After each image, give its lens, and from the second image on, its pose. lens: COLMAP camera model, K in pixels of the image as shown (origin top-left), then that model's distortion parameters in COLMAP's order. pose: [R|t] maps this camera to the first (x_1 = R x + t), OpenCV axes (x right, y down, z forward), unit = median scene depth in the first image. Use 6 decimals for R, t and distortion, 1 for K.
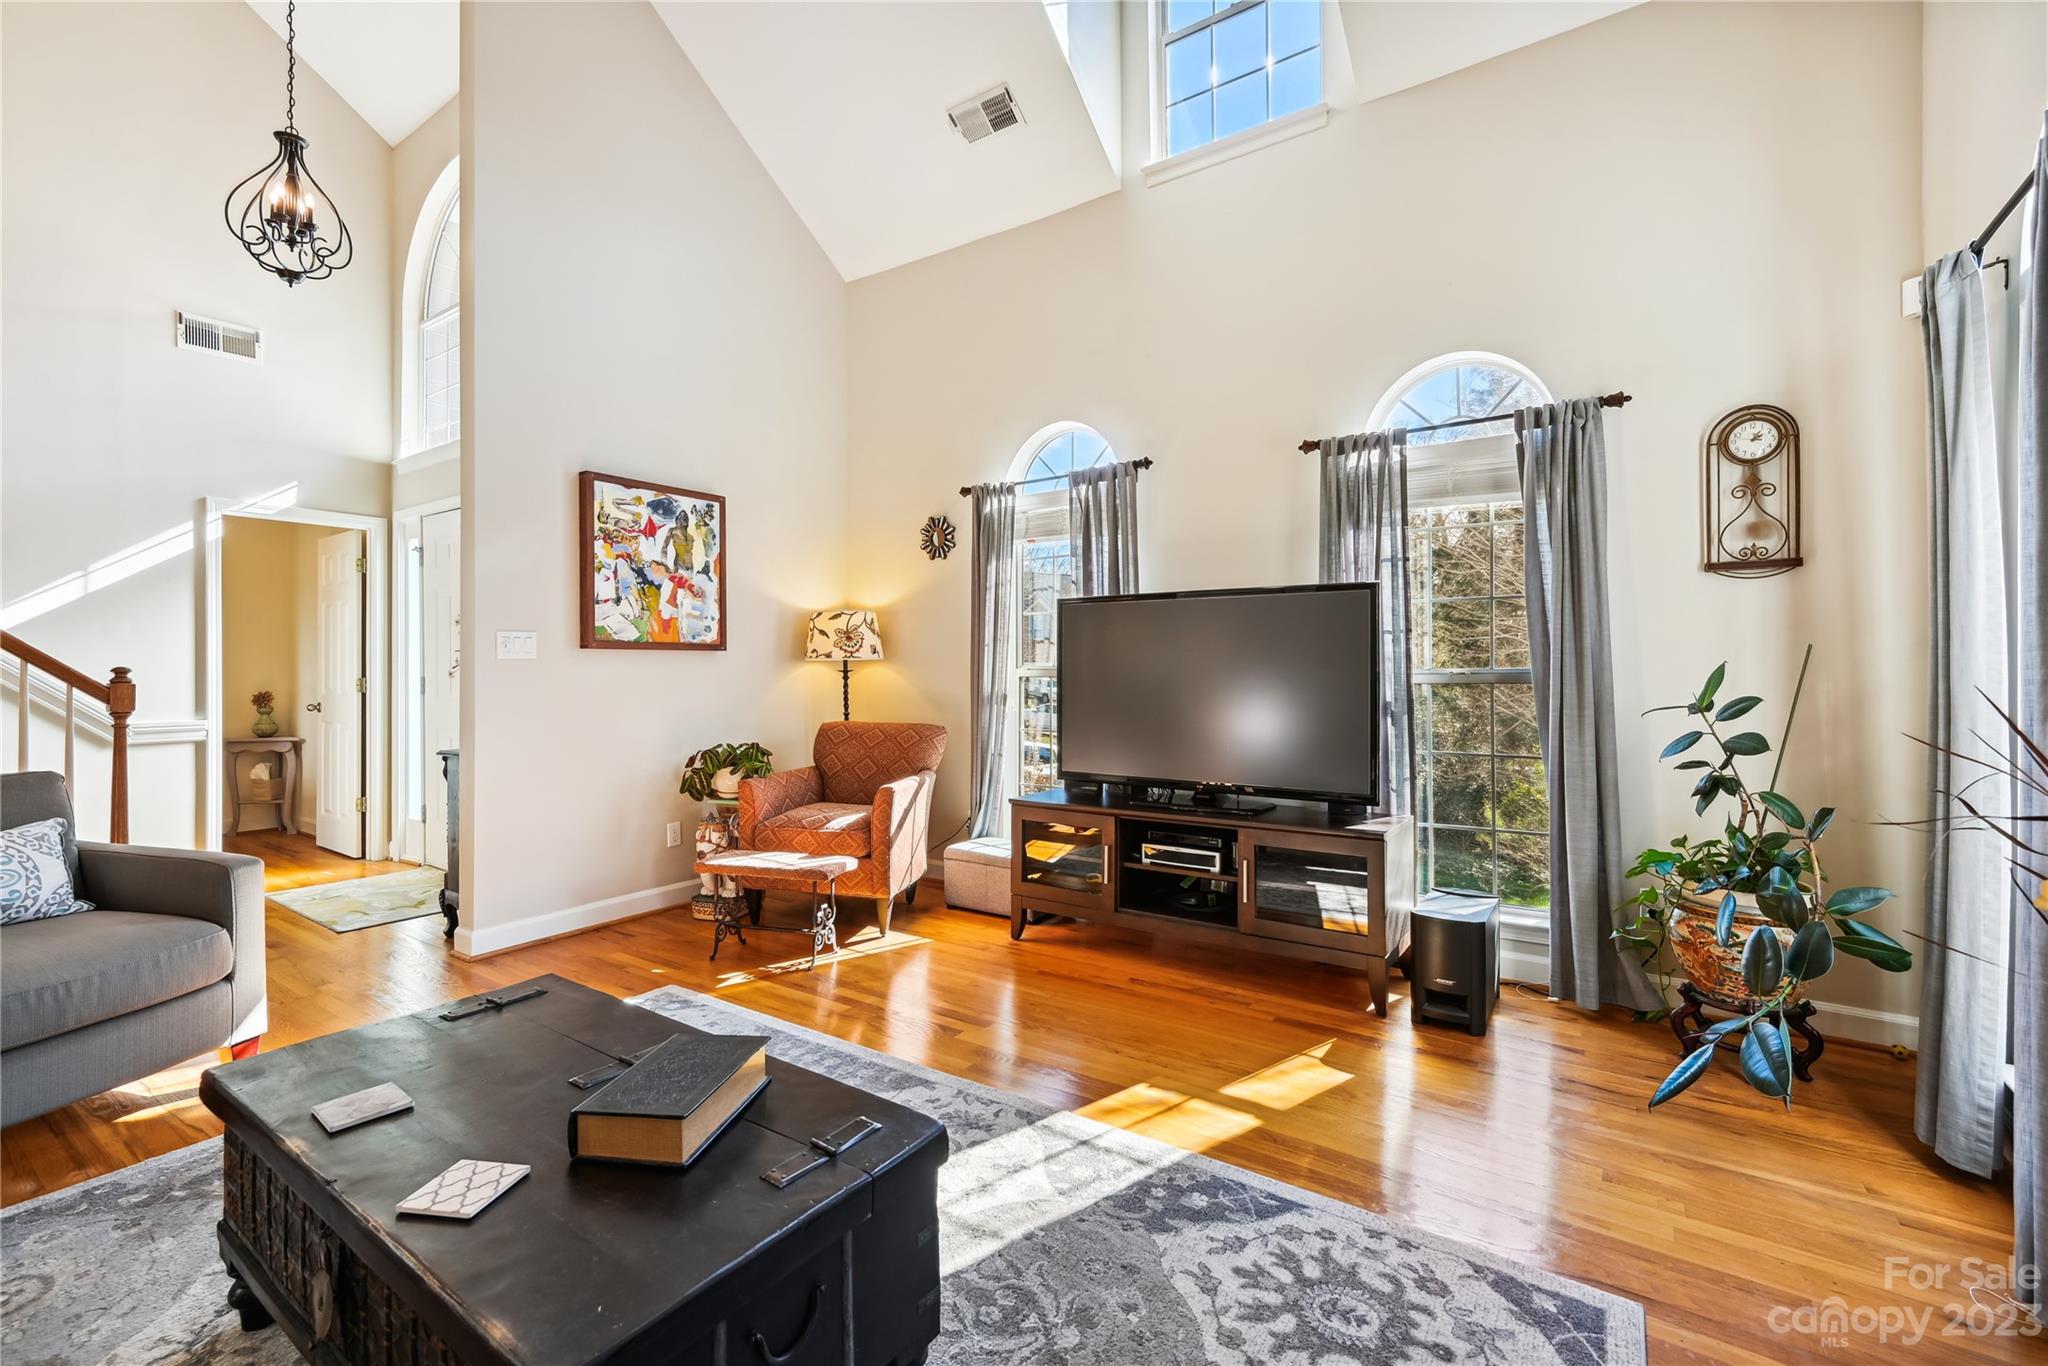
lens RADIAL K [[878.4, 0, 1010.8], [0, 878.4, 672.9], [0, 0, 1]] dist [0.003246, -0.000401]
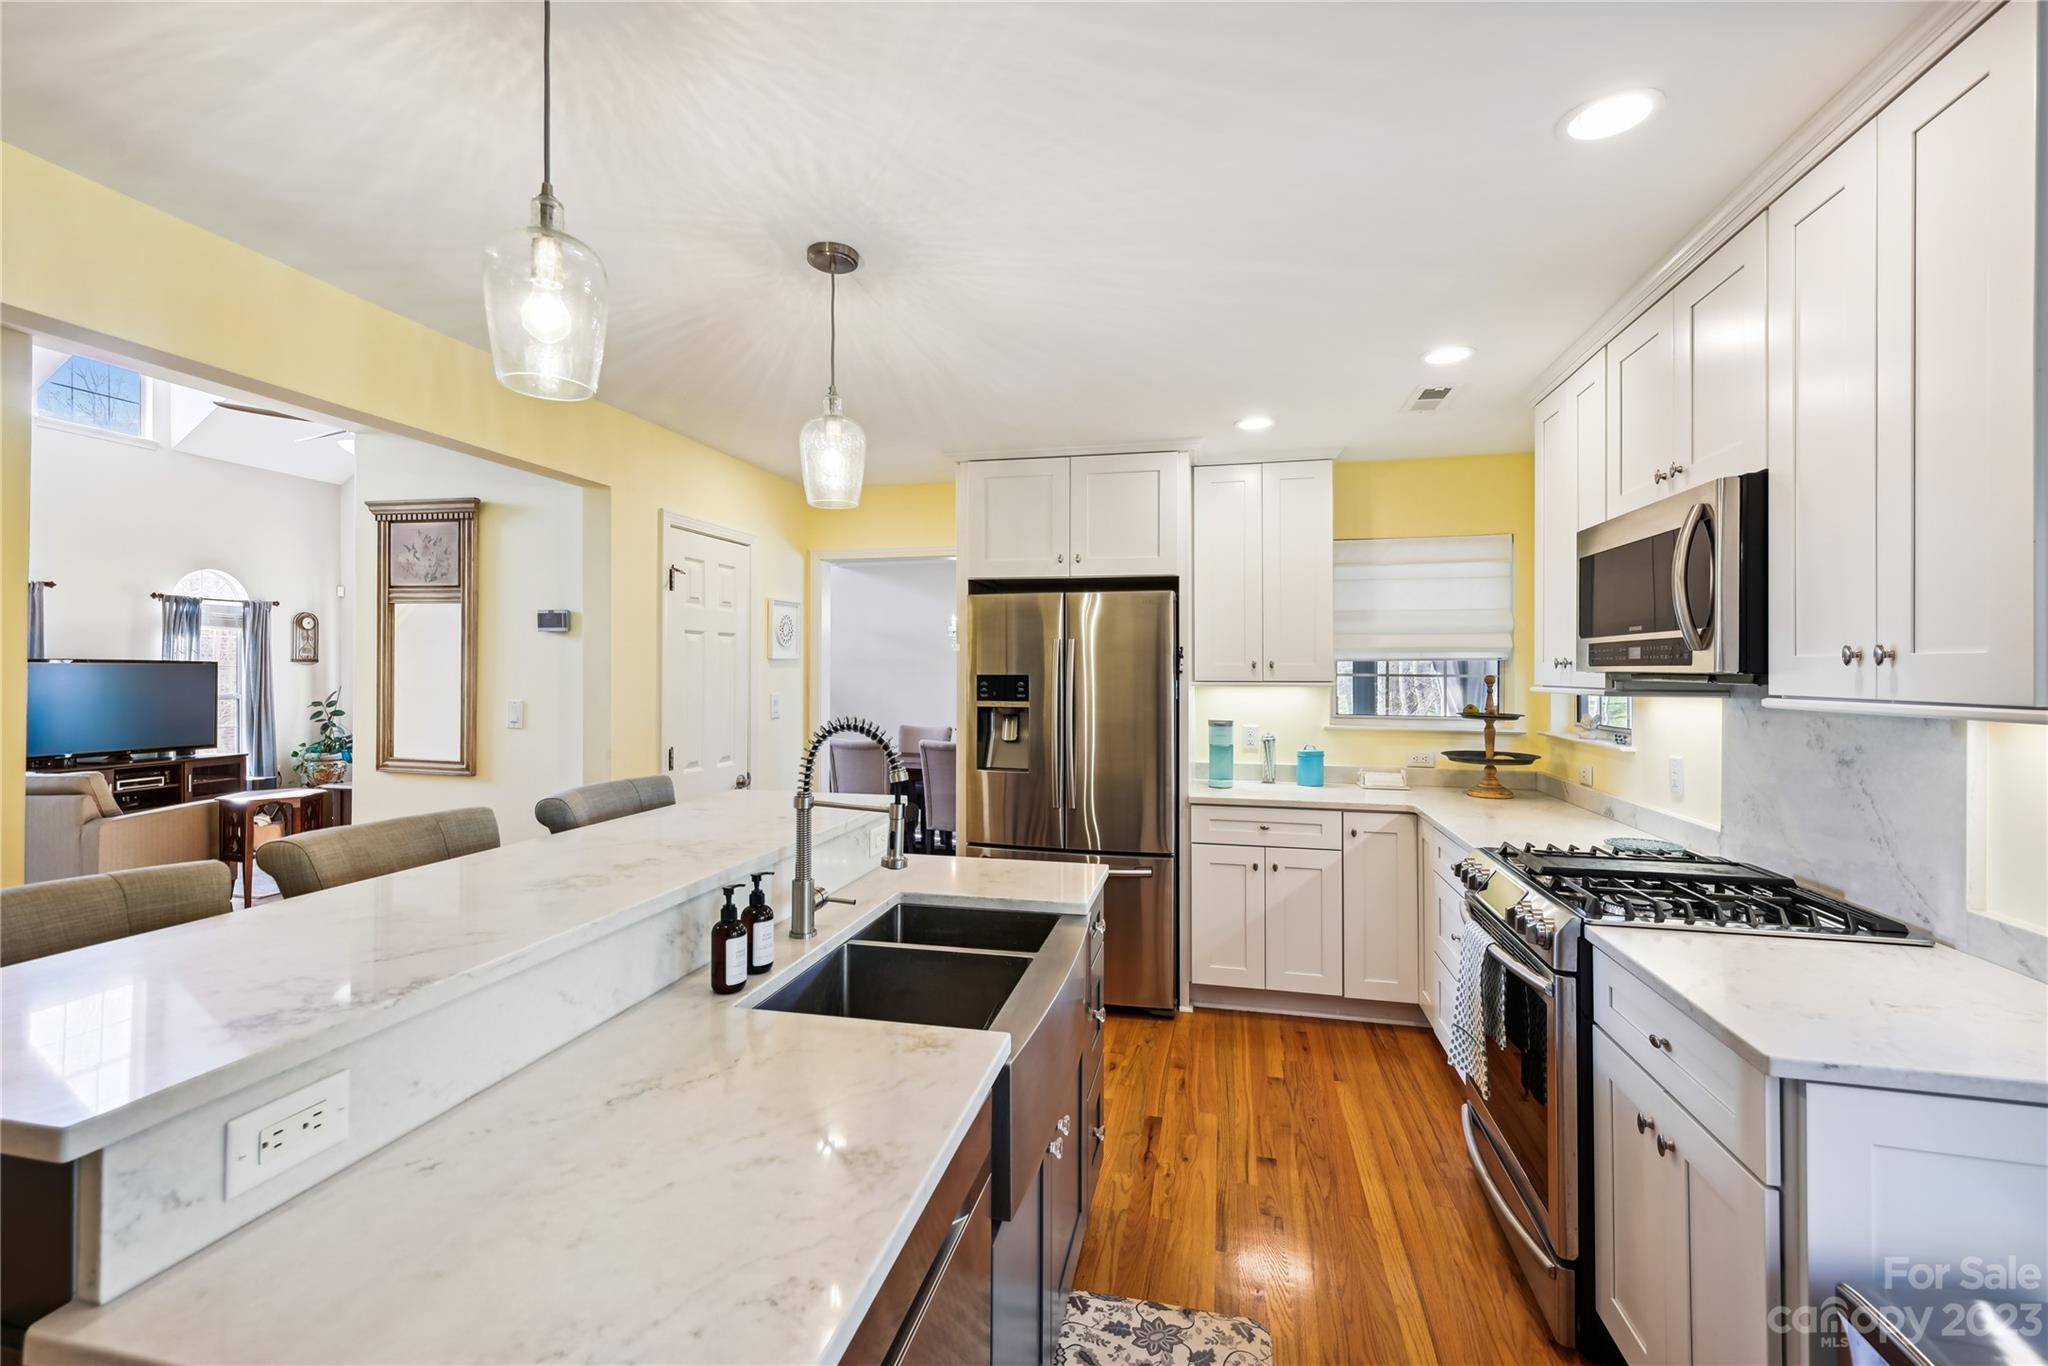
lens RADIAL K [[878.4, 0, 1025.4], [0, 878.4, 668.7], [0, 0, 1]] dist [0.003246, -0.000401]
pose [[-0.372789, 0.001102, 0.927915, -2.652256], [-0.005712, 0.999978, -0.003482, -0.079691], [-0.927898, -0.006598, -0.372775, -0.226101]]
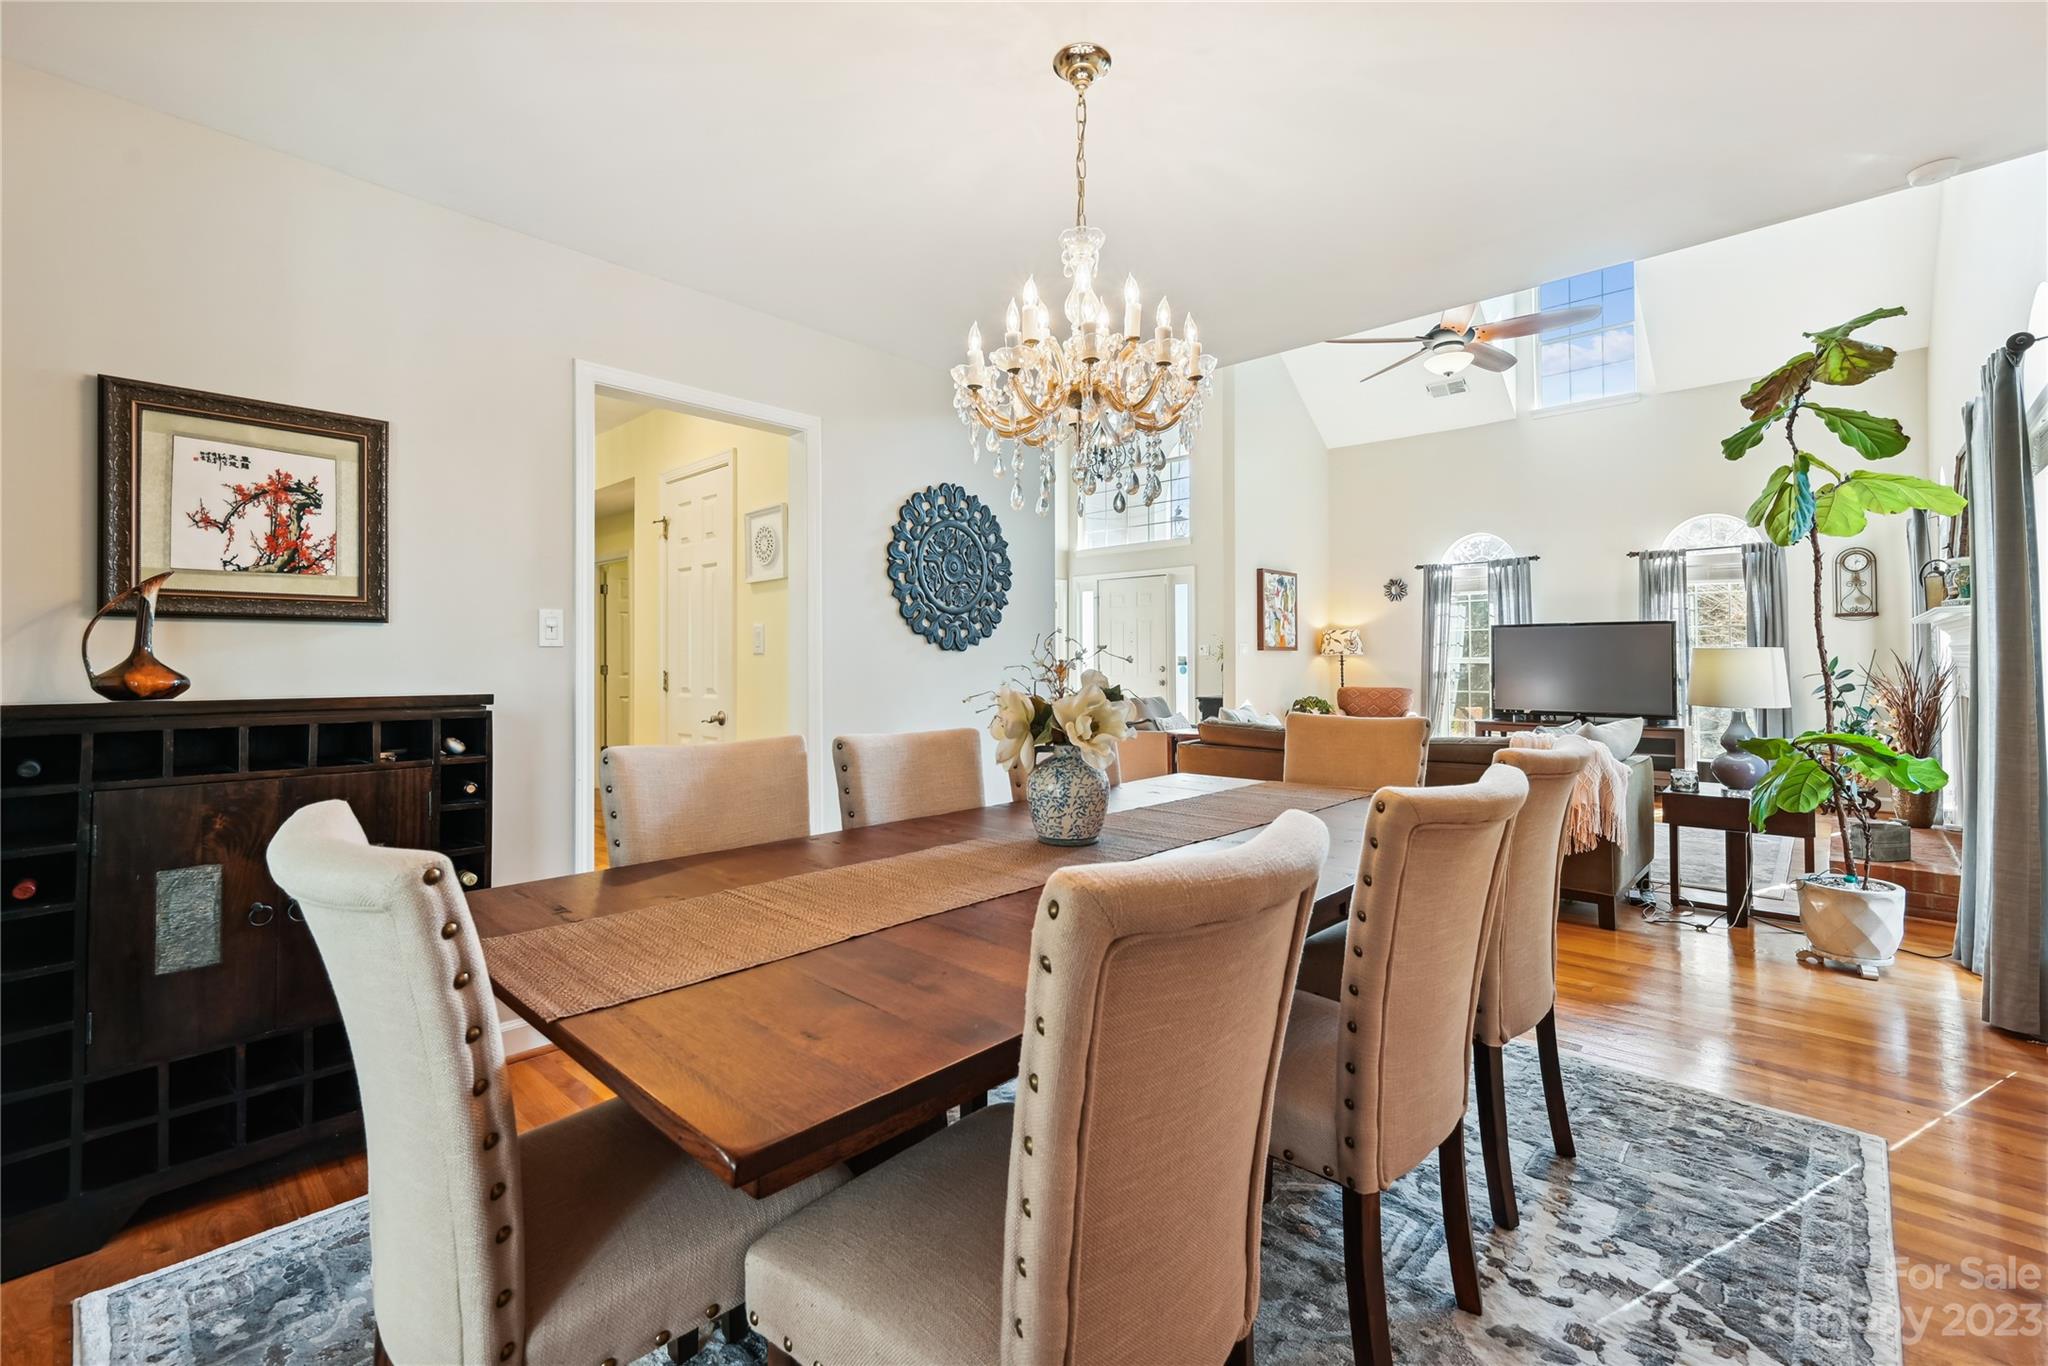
lens RADIAL K [[878.4, 0, 1009.6], [0, 878.4, 657.5], [0, 0, 1]] dist [0.003246, -0.000401]
pose [[0.989000, -0.002824, -0.147887, -0.867715], [0.001935, 0.999979, -0.006152, 0.002023], [0.147901, 0.005799, 0.988985, -1.374456]]
